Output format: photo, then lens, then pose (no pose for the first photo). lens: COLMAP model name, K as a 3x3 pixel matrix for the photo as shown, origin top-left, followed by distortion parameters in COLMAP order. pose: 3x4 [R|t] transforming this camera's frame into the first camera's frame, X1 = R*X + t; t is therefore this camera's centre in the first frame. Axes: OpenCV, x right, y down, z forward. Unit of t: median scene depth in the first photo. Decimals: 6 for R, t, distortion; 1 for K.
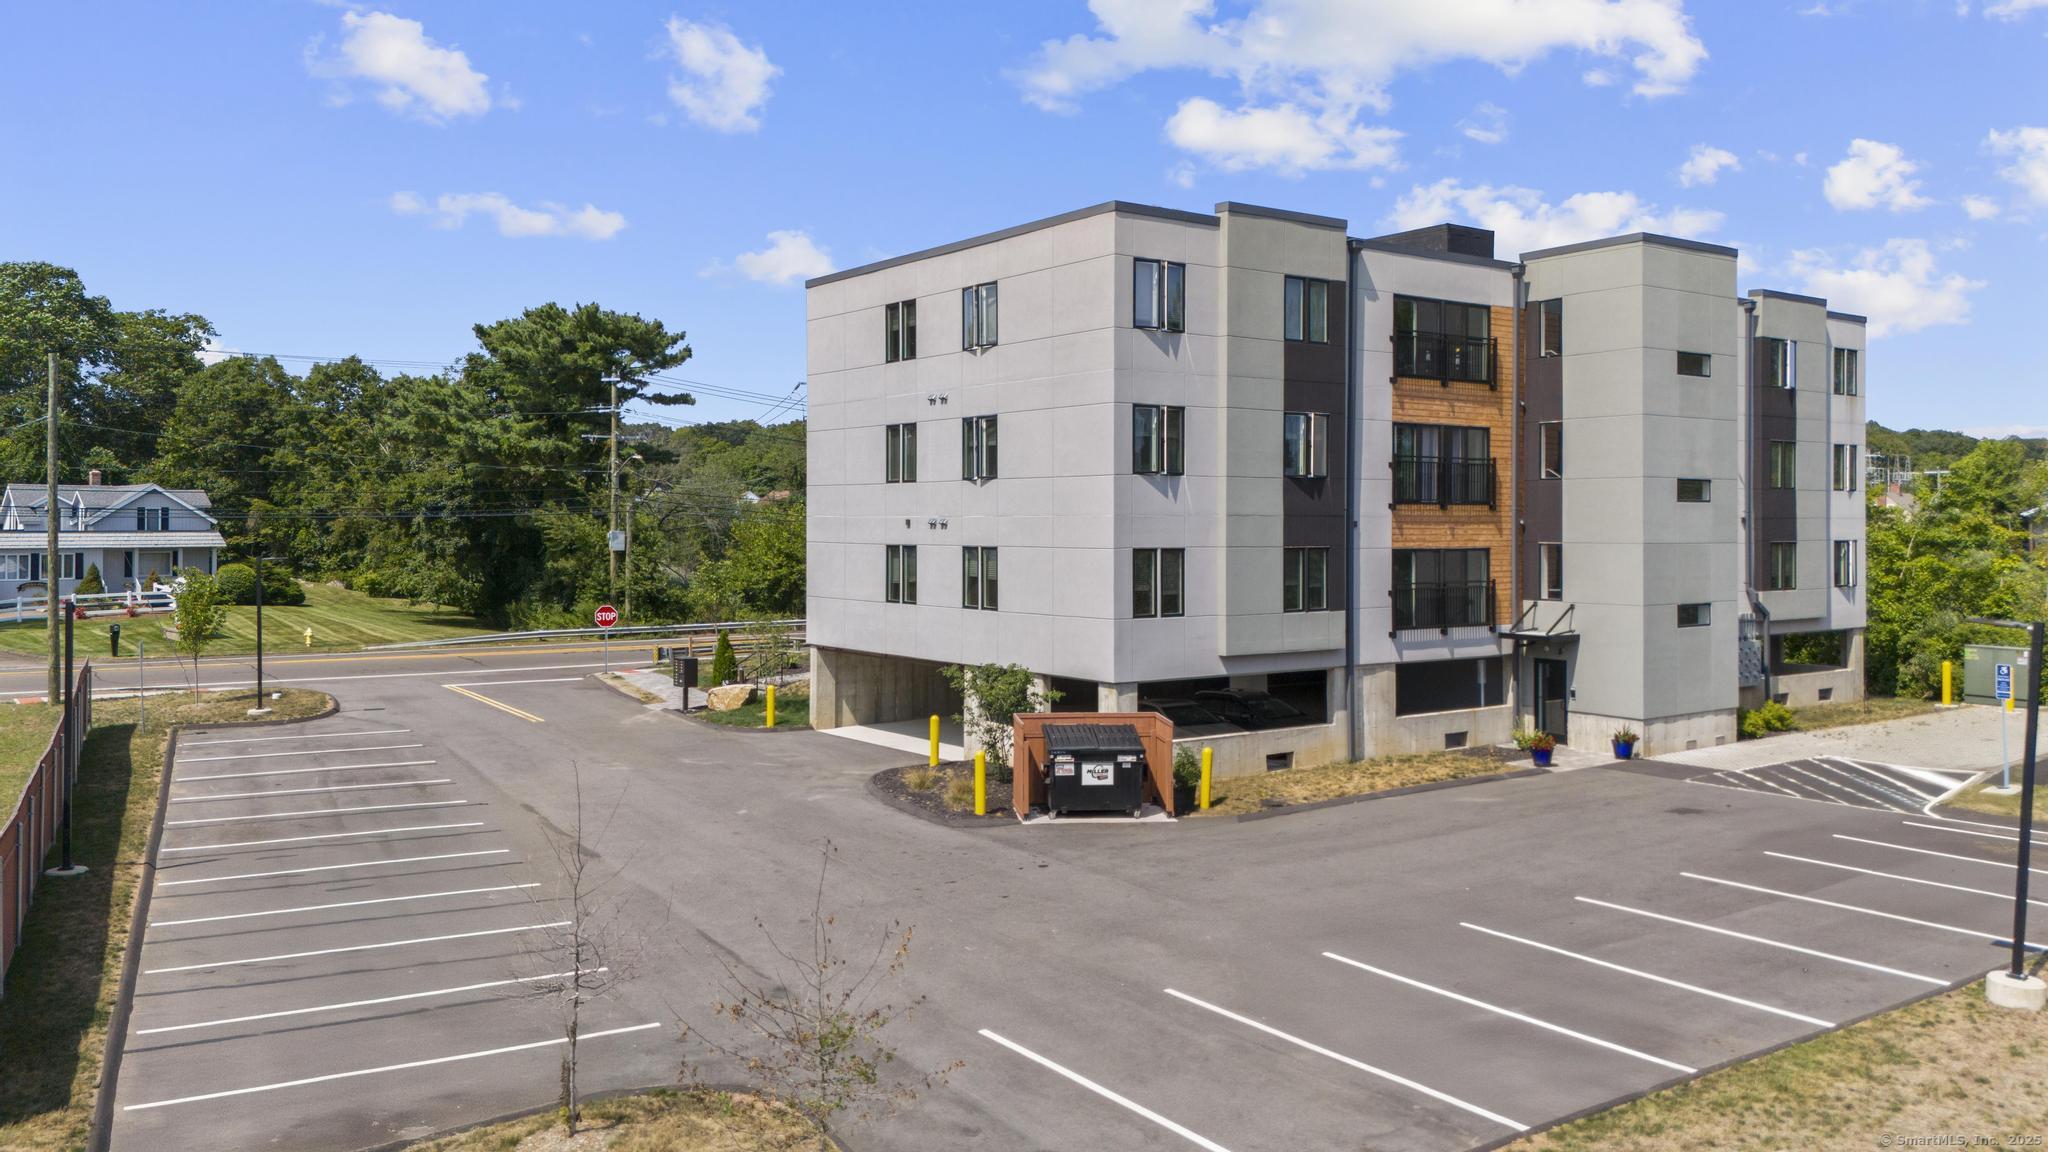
lens RADIAL K [[1458.9, 0, 1024.0], [0, 1458.9, 576.0], [0, 0, 1]] dist [0.049814, -0.003312]
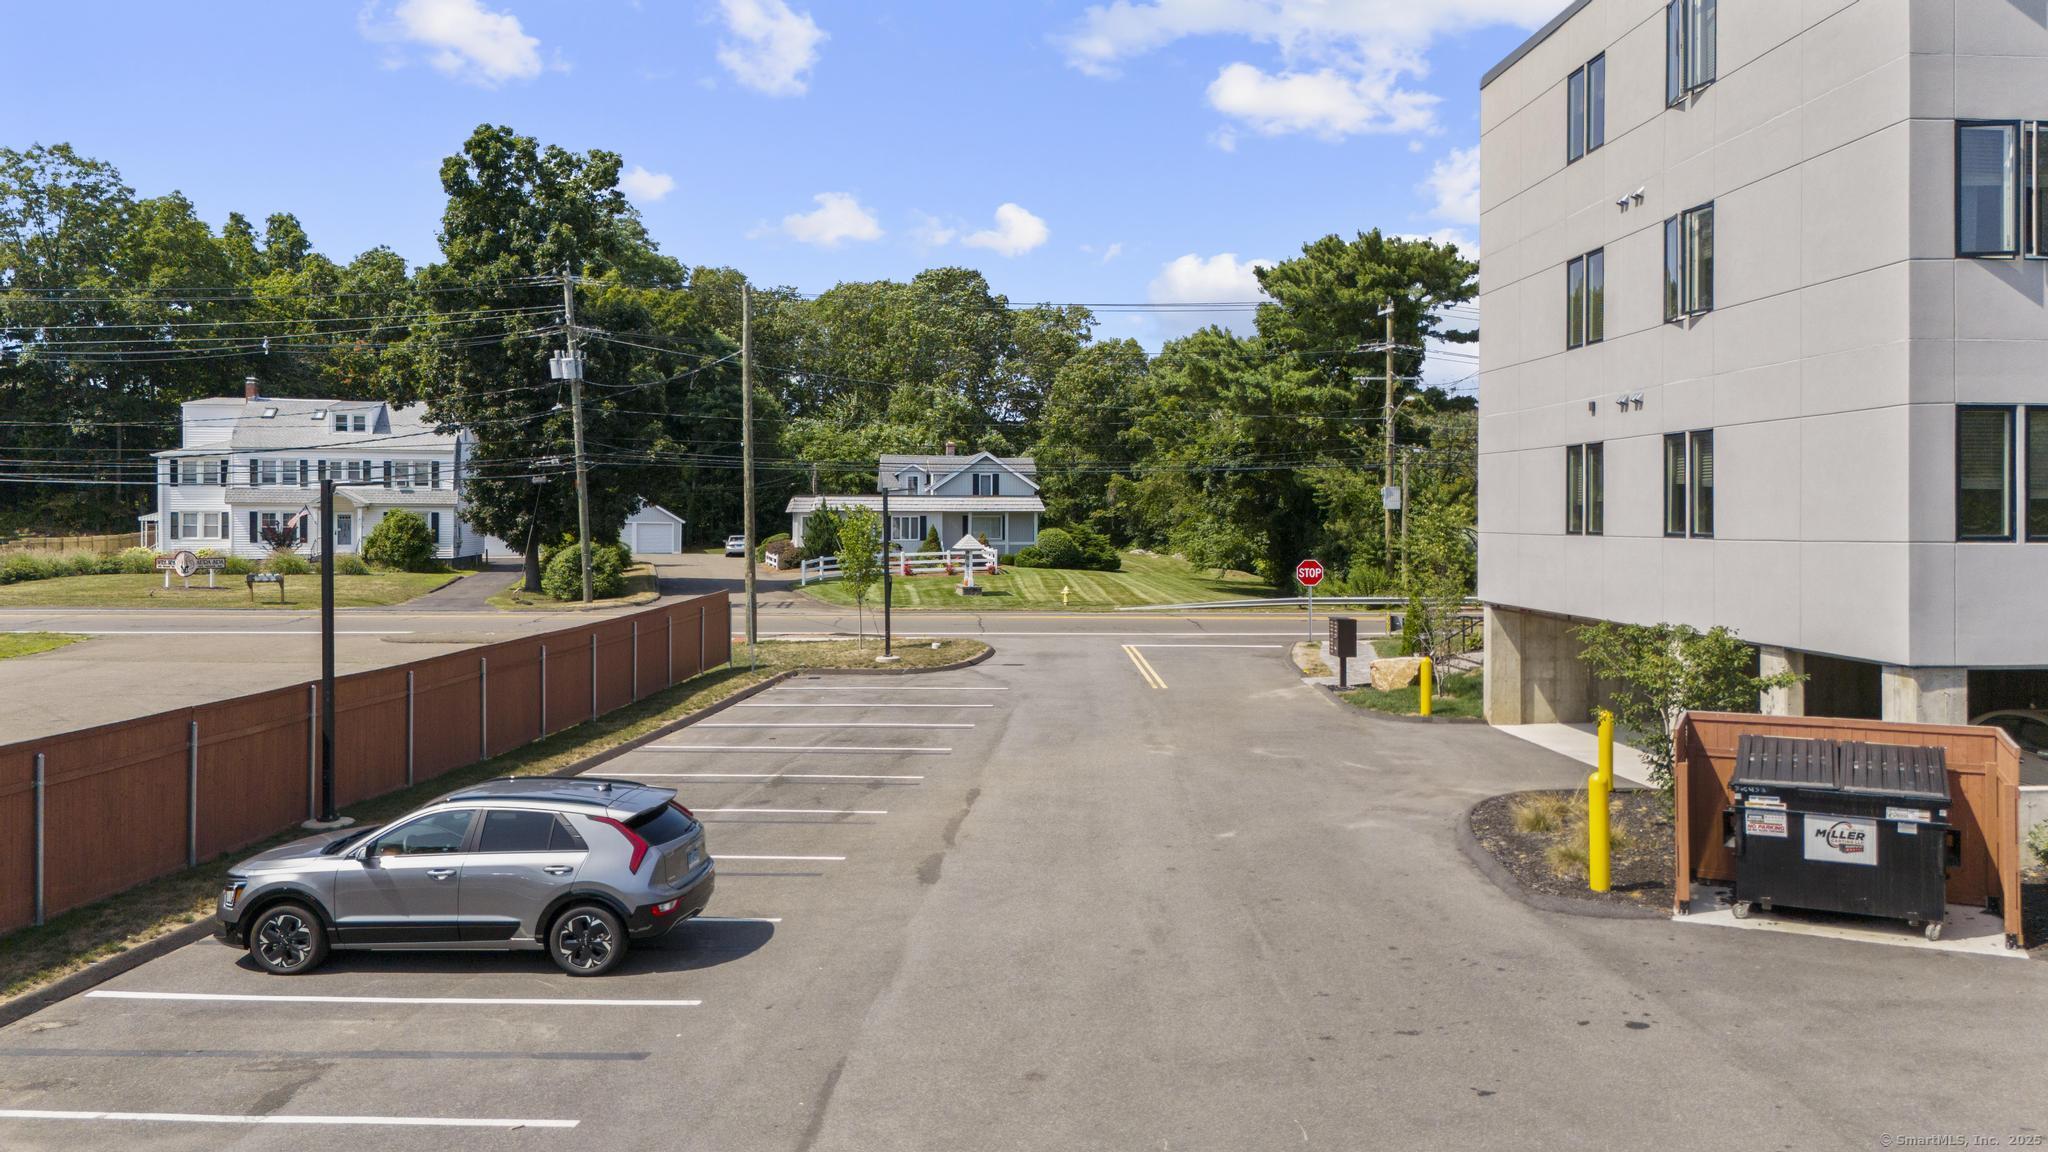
lens RADIAL K [[1543.2, 0, 1025.2], [0, 1543.2, 539.4], [0, 0, 1]] dist [-0.001208, -0.005299]
pose [[0.845635, 0.008349, -0.533697, 0.062376], [-0.015119, 0.999851, -0.008314, 0.026925], [0.533548, 0.015100, 0.845635, 0.263054]]
